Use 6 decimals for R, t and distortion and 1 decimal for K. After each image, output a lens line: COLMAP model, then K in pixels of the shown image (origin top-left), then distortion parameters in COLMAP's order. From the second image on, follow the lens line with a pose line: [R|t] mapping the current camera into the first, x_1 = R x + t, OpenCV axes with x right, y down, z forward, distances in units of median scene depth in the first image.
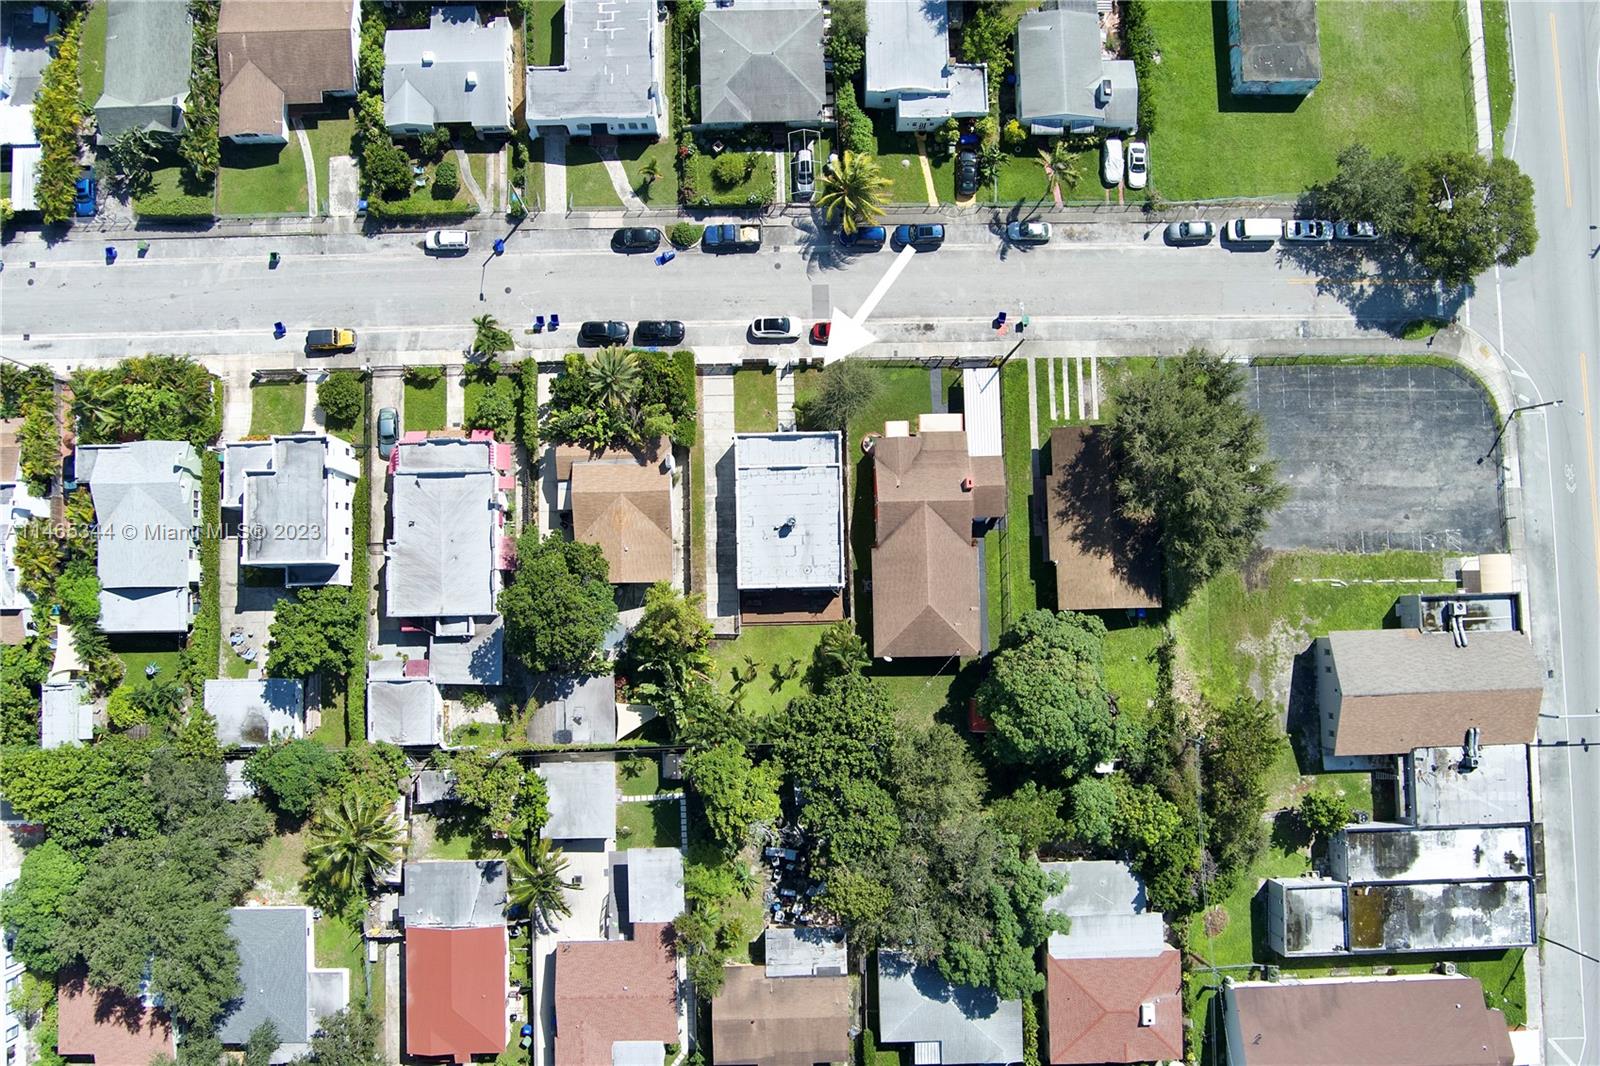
lens RADIAL K [[1293.5, 0, 794.0], [0, 1293.5, 527.7], [0, 0, 1]] dist [-0.082211, 0.041394]
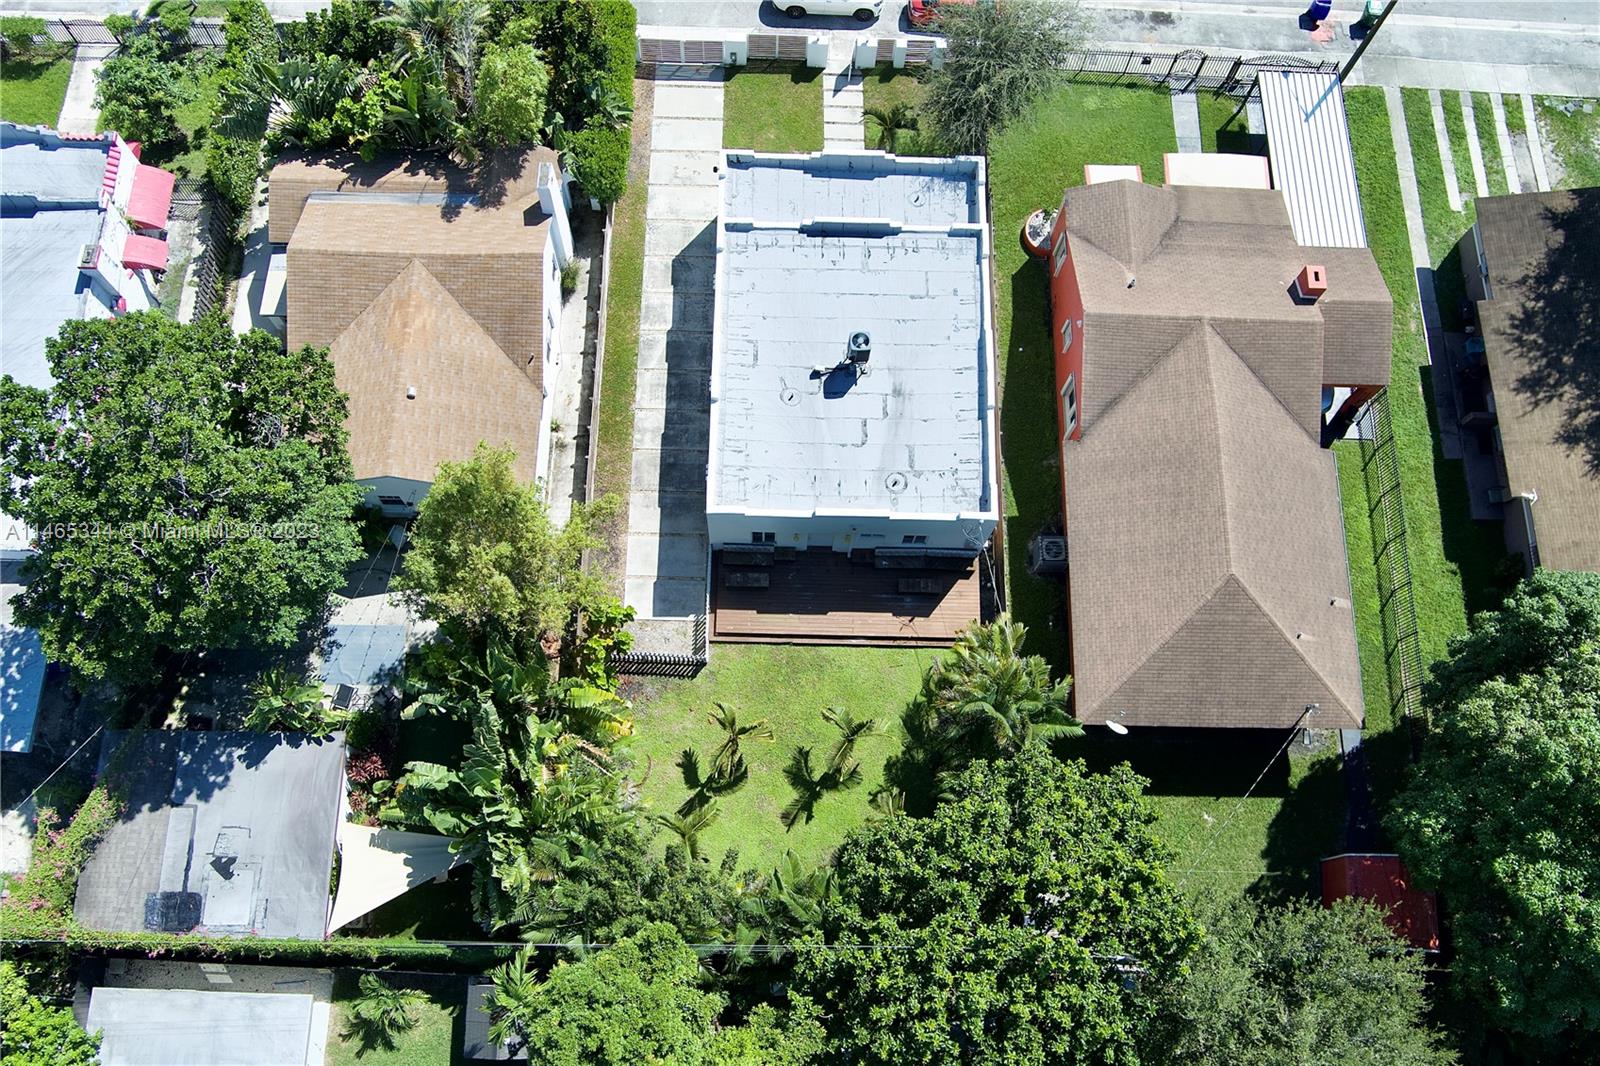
lens RADIAL K [[1293.5, 0, 794.0], [0, 1293.5, 527.7], [0, 0, 1]] dist [-0.082211, 0.041394]
pose [[0.999349, 0.035787, -0.004664, -0.016809], [-0.035913, 0.973346, -0.226514, 0.130333], [-0.003566, 0.226534, 0.973997, 0.636208]]
